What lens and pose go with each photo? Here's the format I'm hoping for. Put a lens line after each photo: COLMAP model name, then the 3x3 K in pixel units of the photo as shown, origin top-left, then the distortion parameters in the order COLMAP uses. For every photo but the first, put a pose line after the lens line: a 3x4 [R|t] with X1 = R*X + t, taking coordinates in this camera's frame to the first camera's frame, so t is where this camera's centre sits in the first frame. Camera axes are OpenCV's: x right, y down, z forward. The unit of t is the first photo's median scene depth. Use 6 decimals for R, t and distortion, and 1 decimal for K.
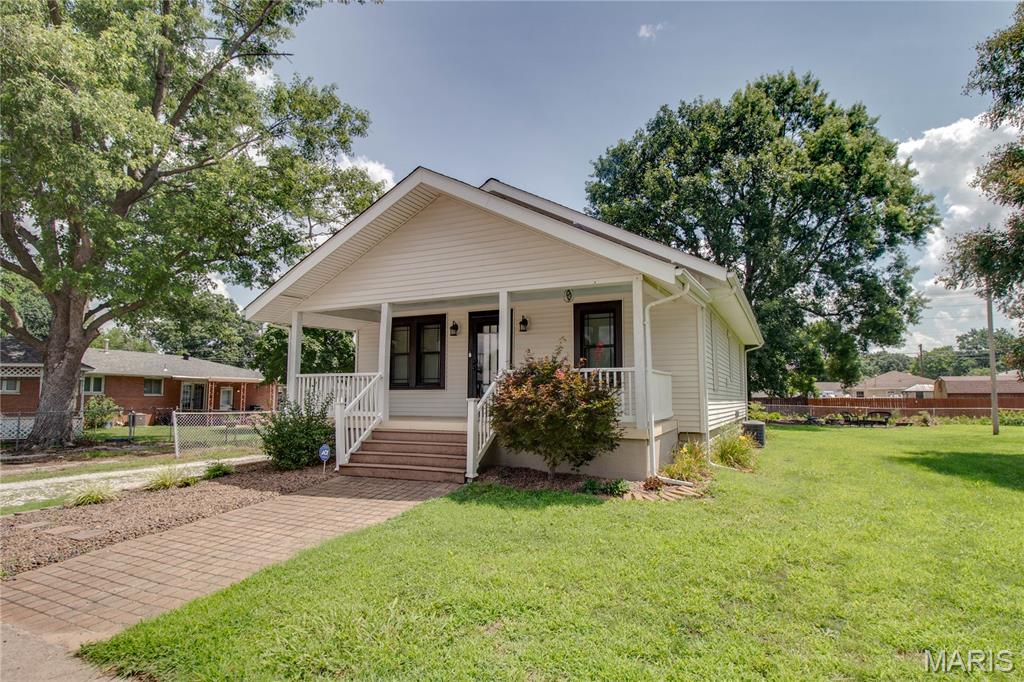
lens RADIAL K [[490.6, 0, 521.3], [0, 490.6, 324.8], [0, 0, 1]] dist [-0.012519, 0.000266]
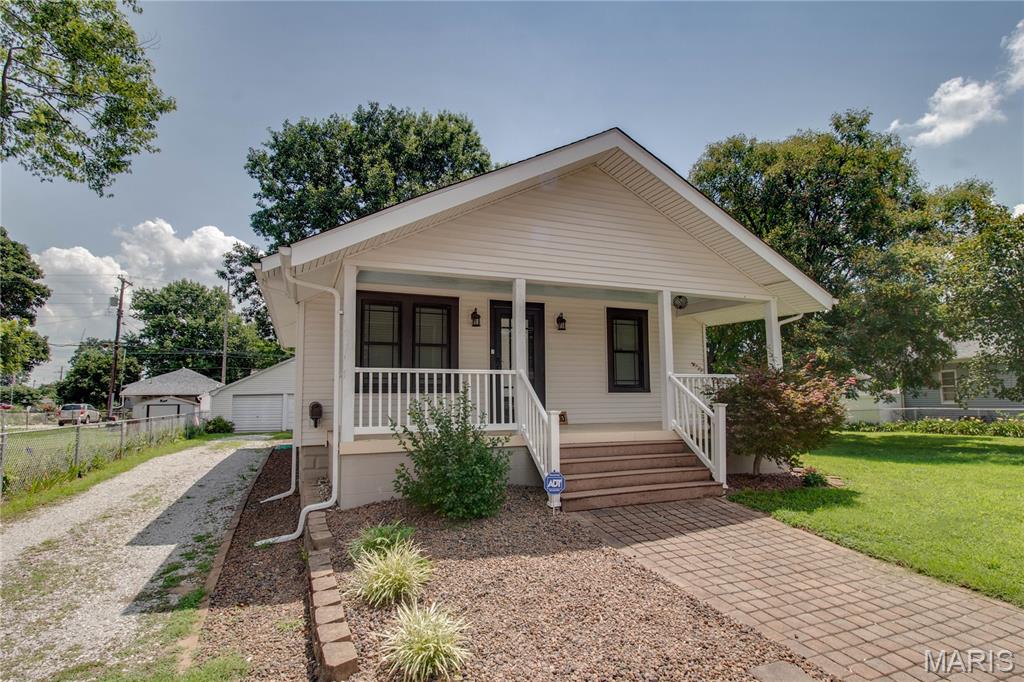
lens RADIAL K [[490.6, 0, 521.3], [0, 490.6, 324.8], [0, 0, 1]] dist [-0.012519, 0.000266]
pose [[0.732501, 0.098228, 0.673642, -0.628957], [-0.095189, 0.994593, -0.041522, 0.046240], [-0.674078, -0.033708, 0.737890, 0.350404]]
